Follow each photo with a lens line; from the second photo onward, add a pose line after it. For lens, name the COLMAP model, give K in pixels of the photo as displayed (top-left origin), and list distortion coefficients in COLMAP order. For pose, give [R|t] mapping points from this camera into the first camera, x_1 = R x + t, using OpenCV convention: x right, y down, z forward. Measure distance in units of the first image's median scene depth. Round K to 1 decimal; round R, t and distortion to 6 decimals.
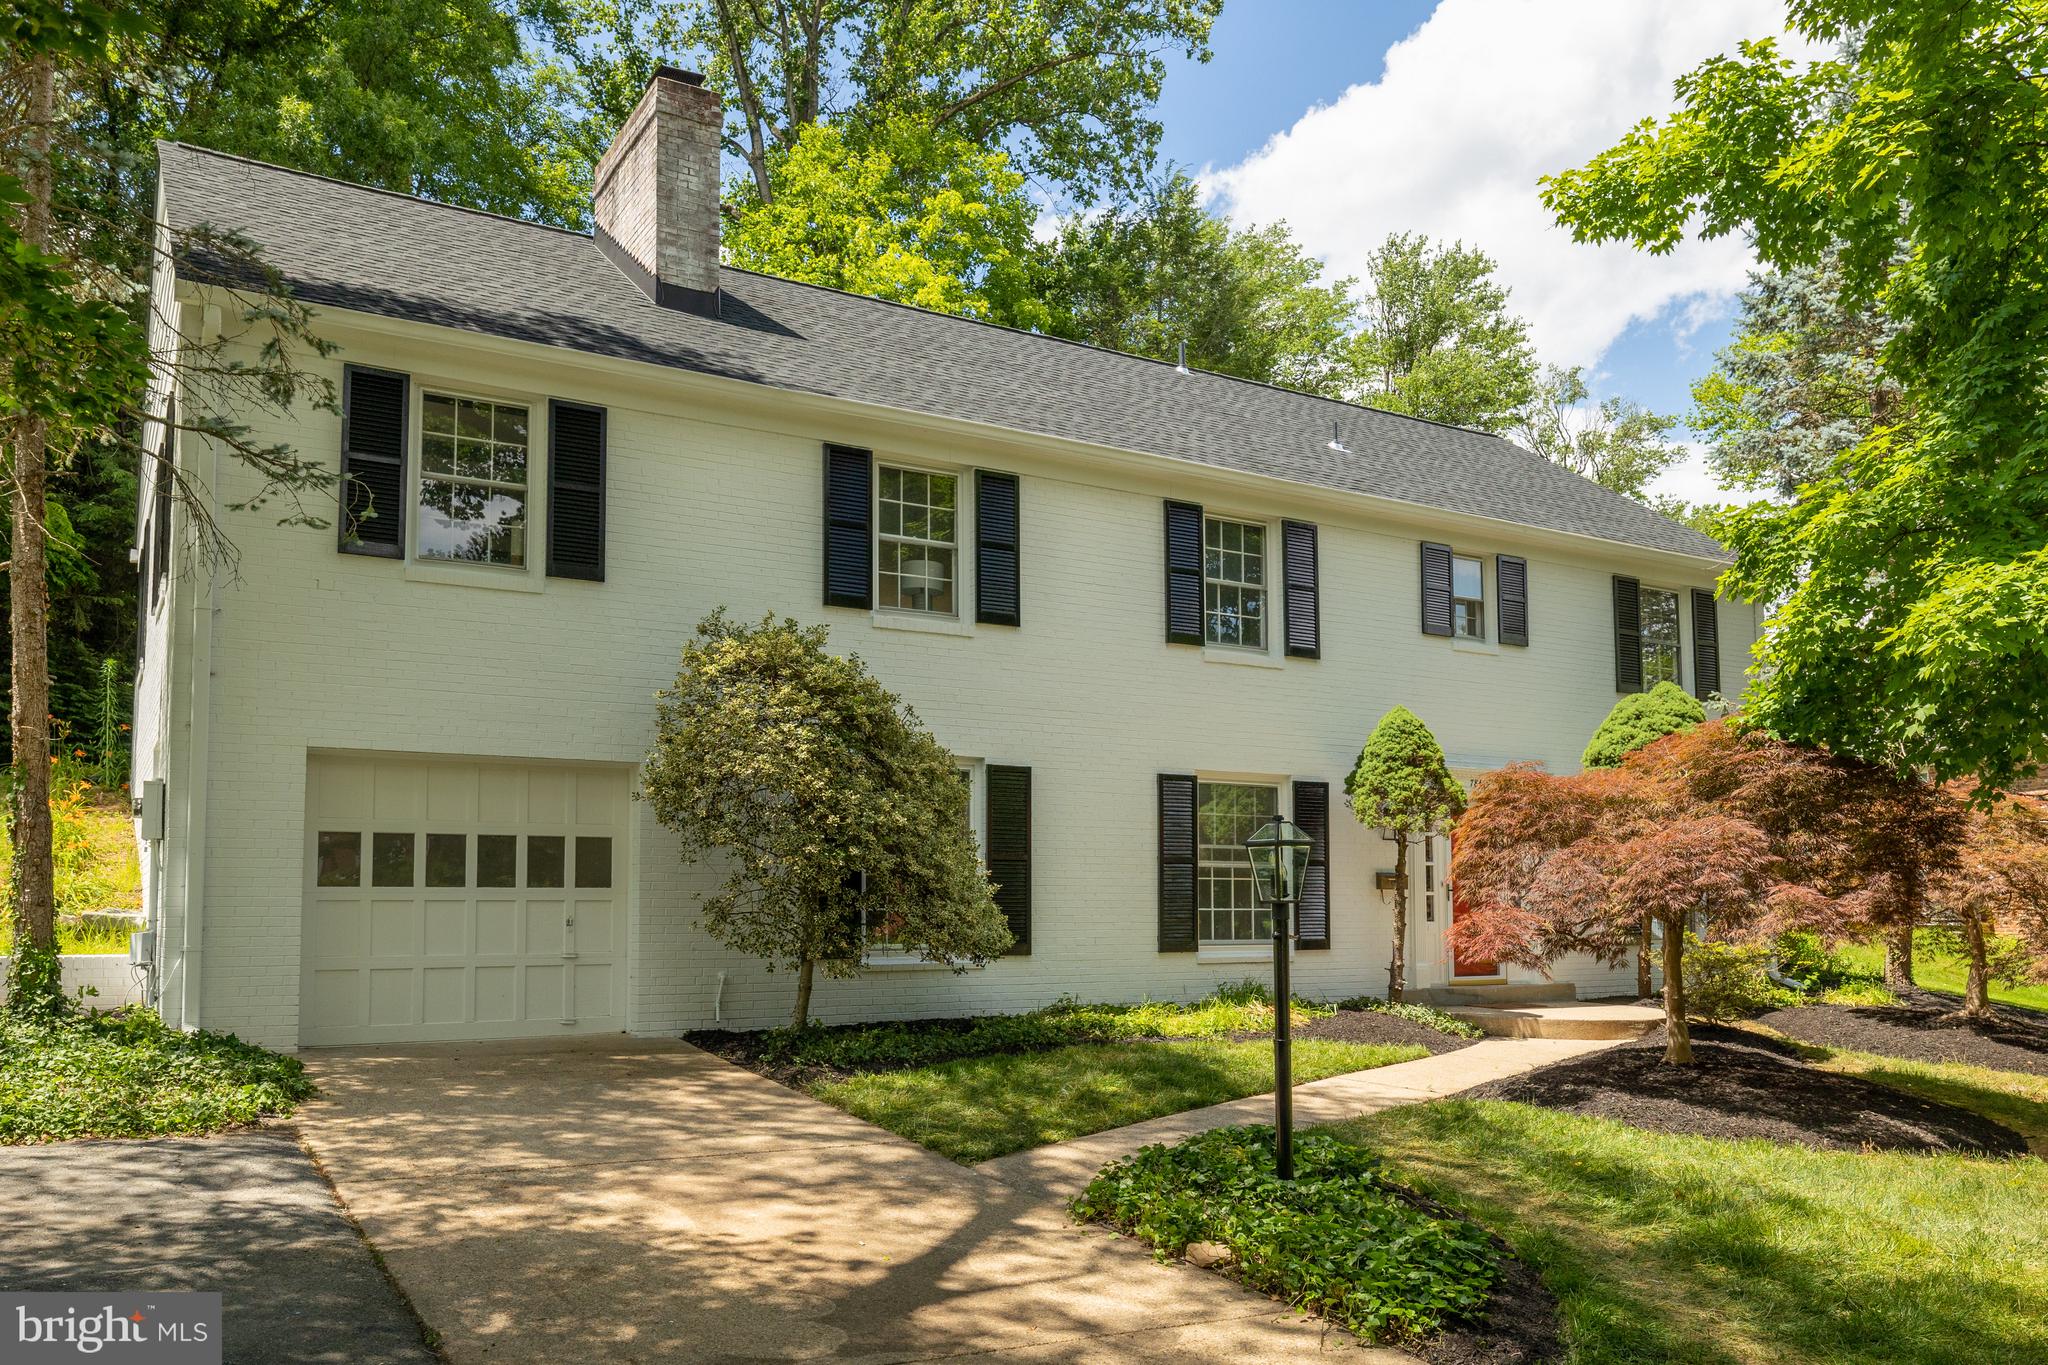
lens RADIAL K [[1576.5, 0, 979.3], [0, 1576.5, 806.7], [0, 0, 1]] dist [0.005171, -0.002296]
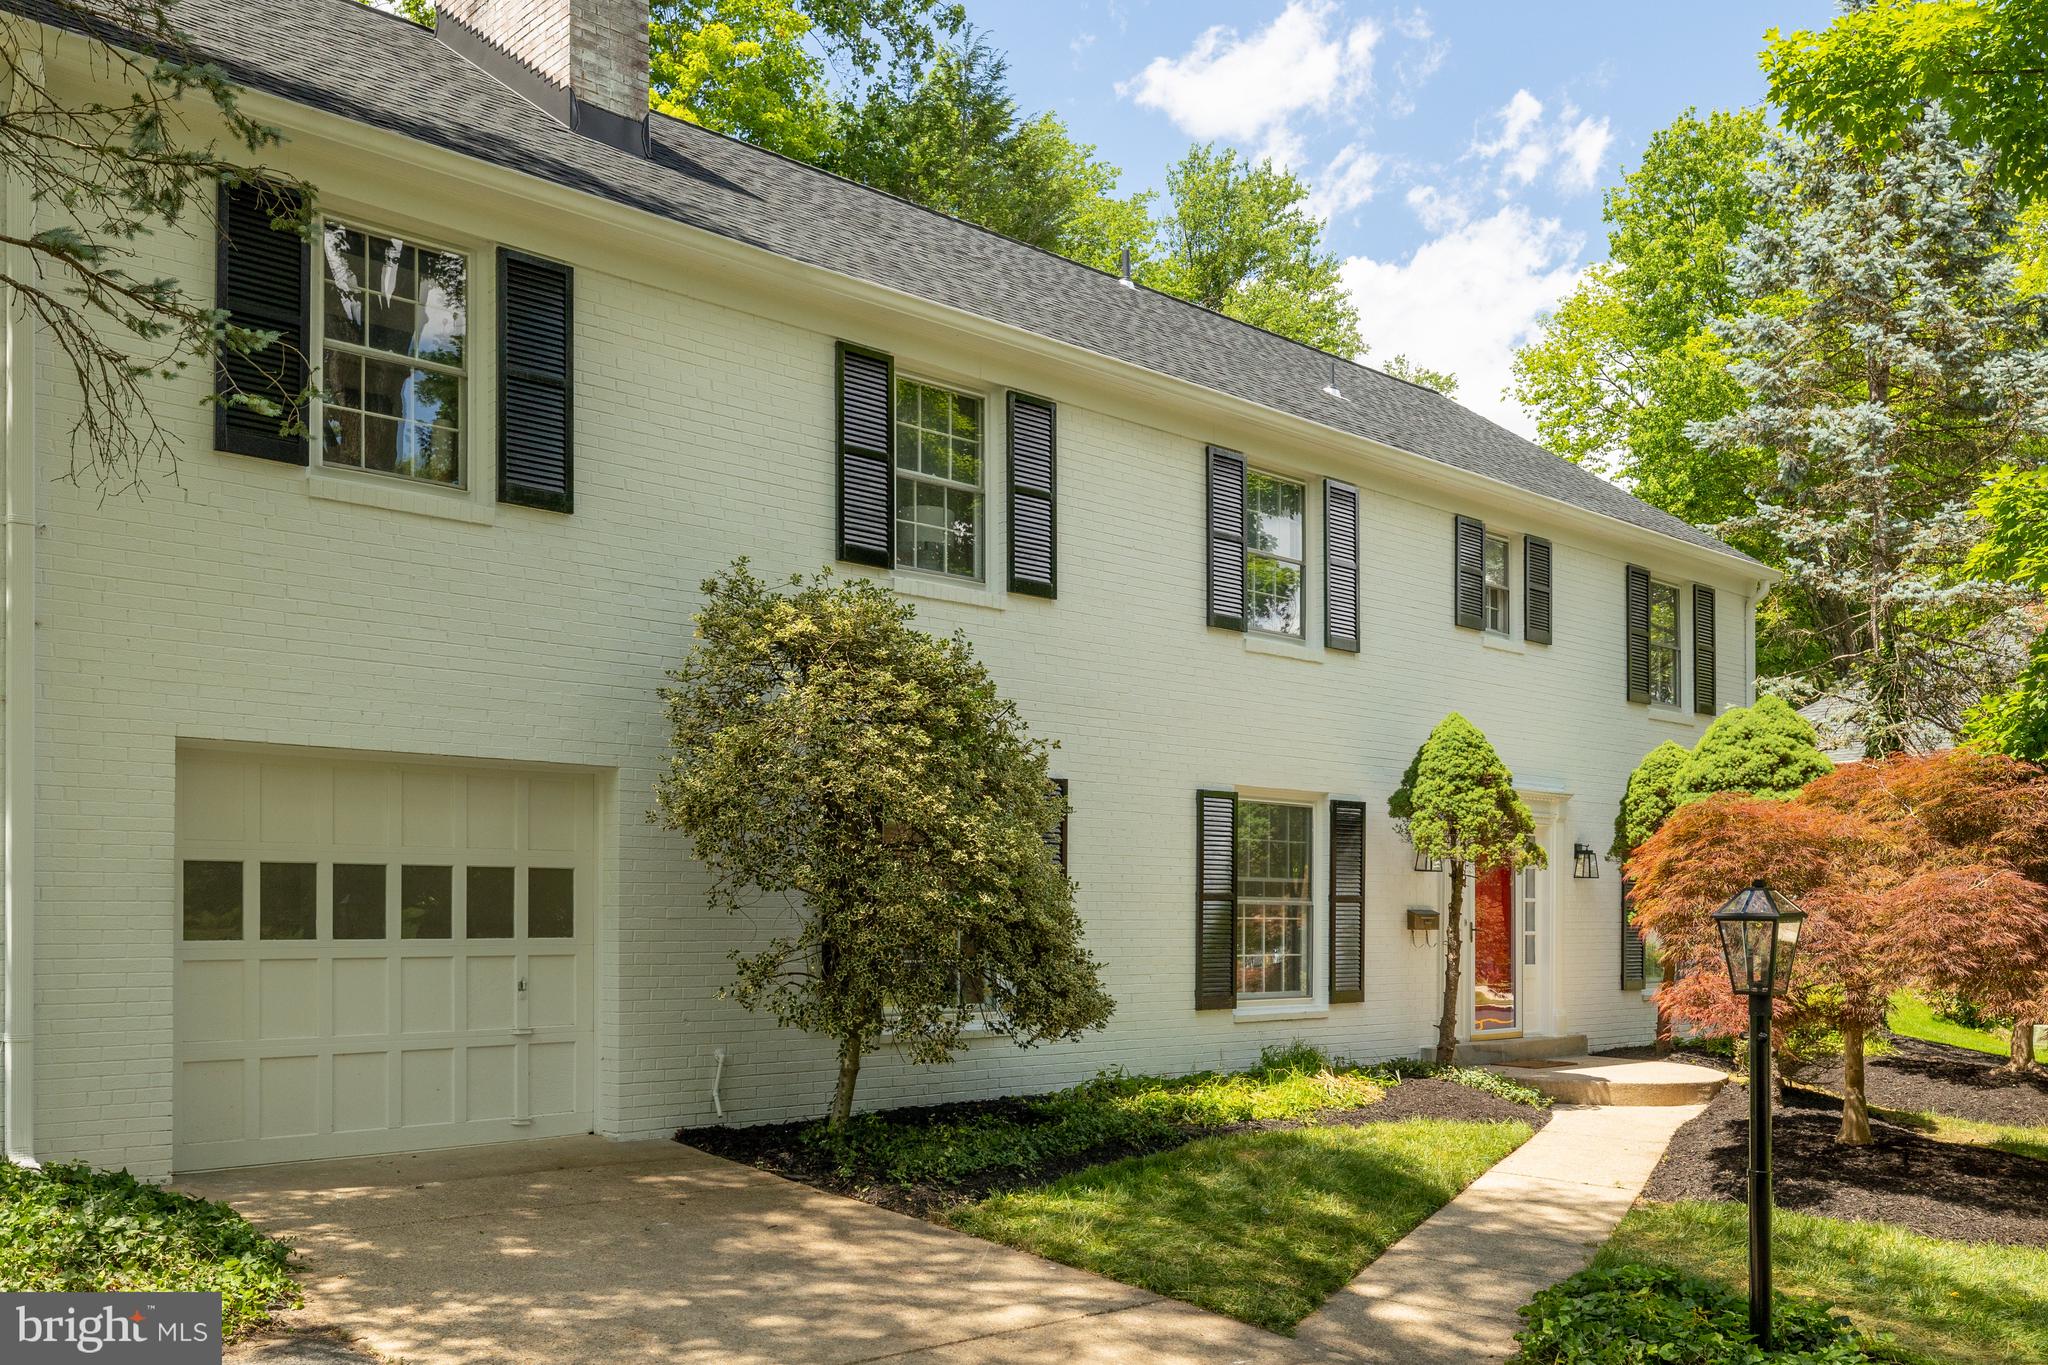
lens RADIAL K [[1816.6, 0, 1010.4], [0, 1816.6, 908.6], [0, 0, 1]] dist [0.000332, 0.011713]
pose [[0.973576, 0.005240, 0.228302, -0.202758], [-0.019225, 0.998068, 0.059077, -0.013969], [-0.227552, -0.061905, 0.971796, 0.121374]]
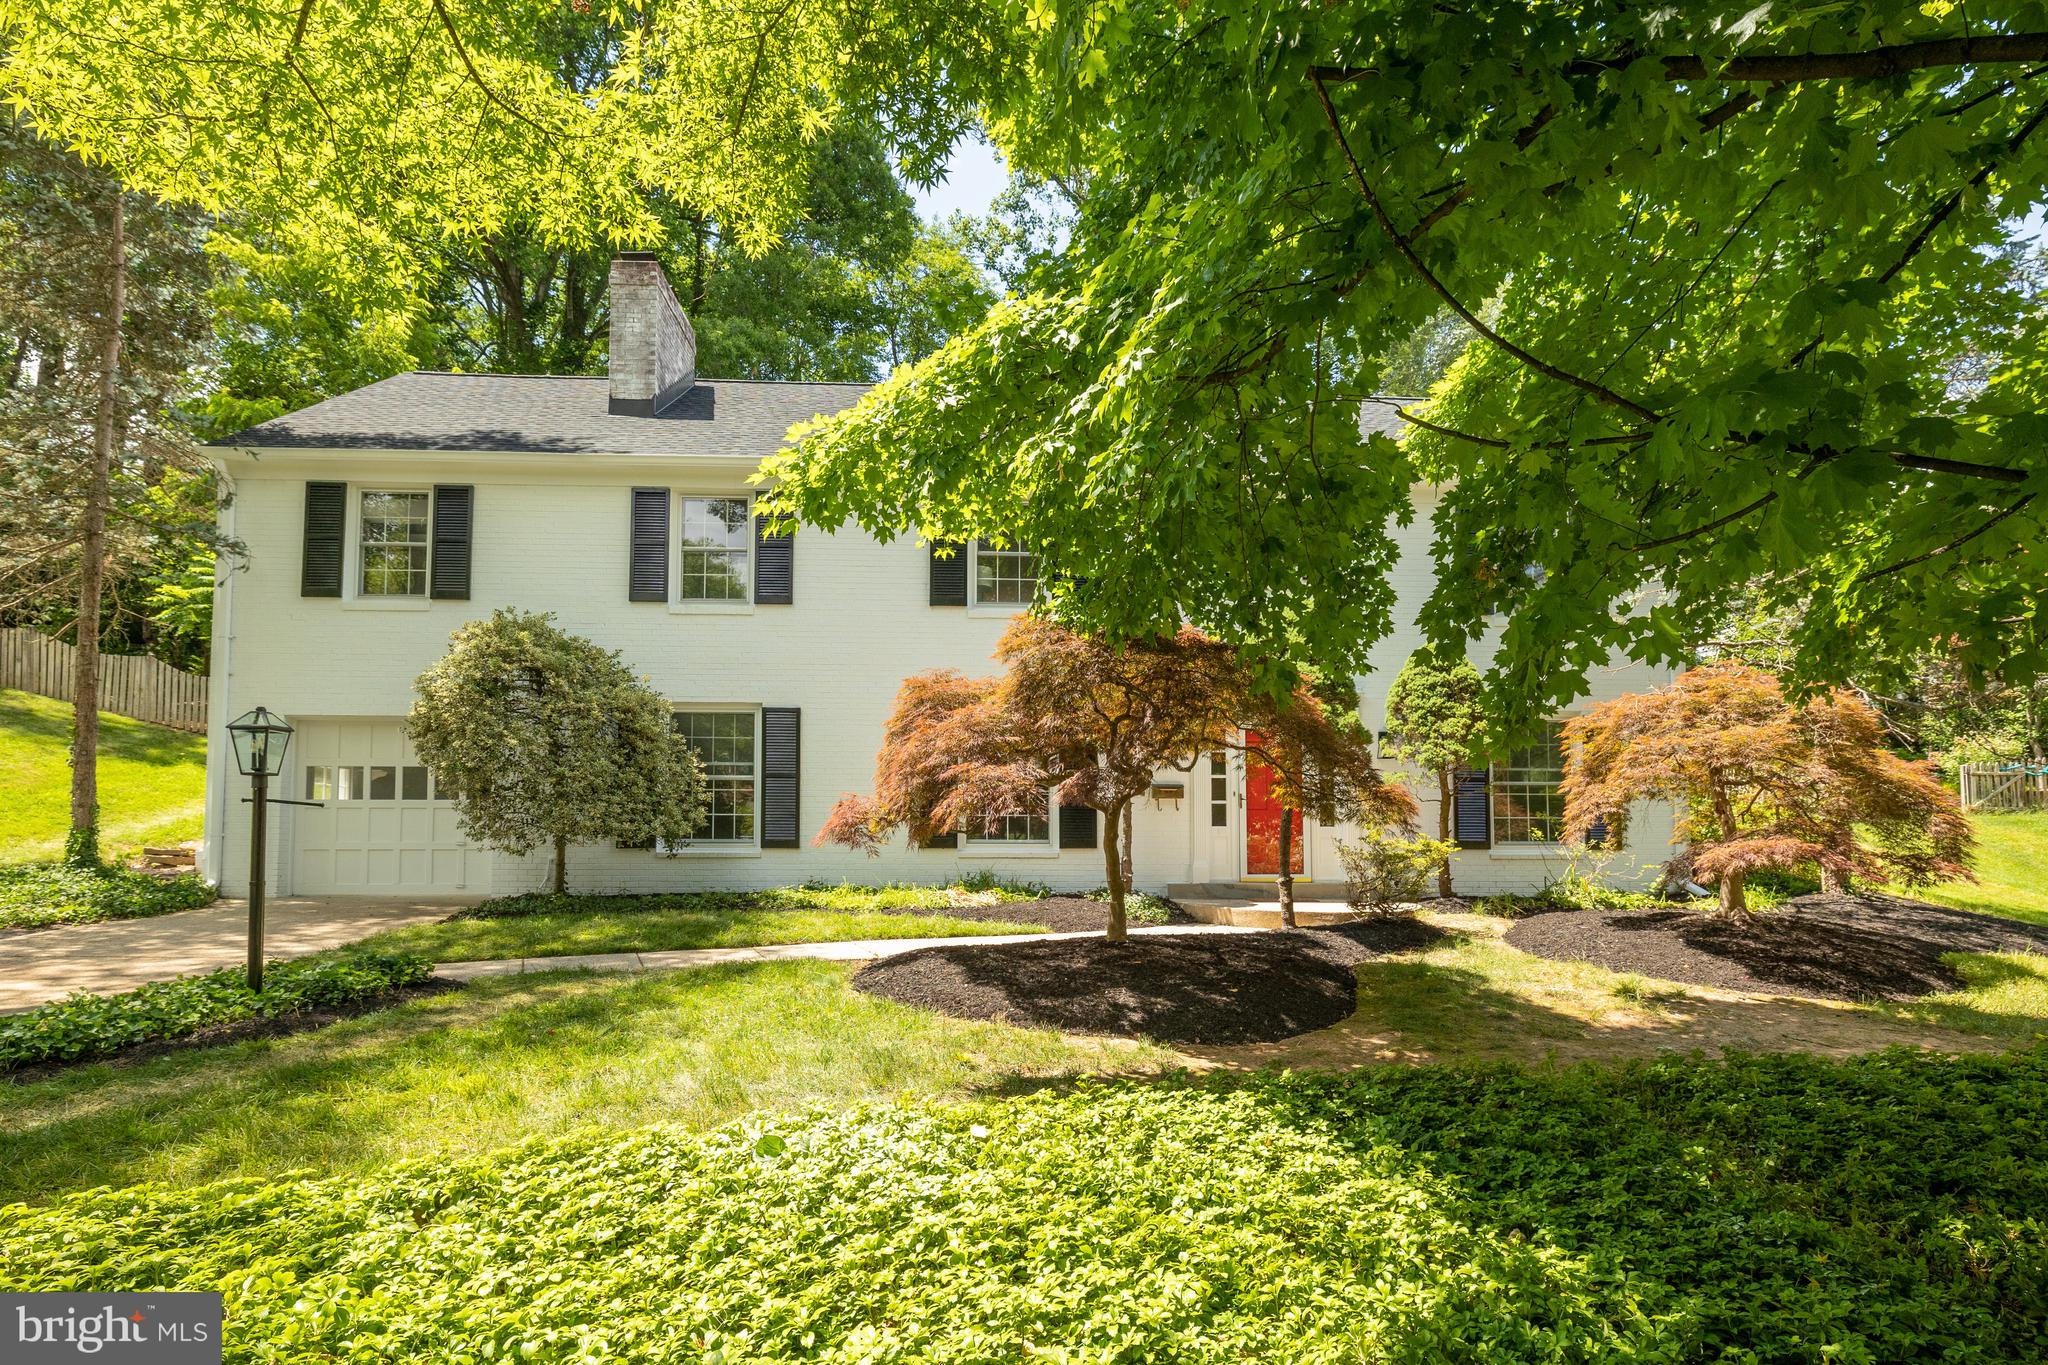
lens RADIAL K [[1066.4, 0, 1030.9], [0, 1066.4, 783.1], [0, 0, 1]] dist [-0.005789, 0.000508]
pose [[0.895819, -0.022682, -0.443840, 0.611744], [0.028622, 0.999568, 0.006687, 0.038040], [0.443496, -0.018694, 0.896081, 0.273182]]
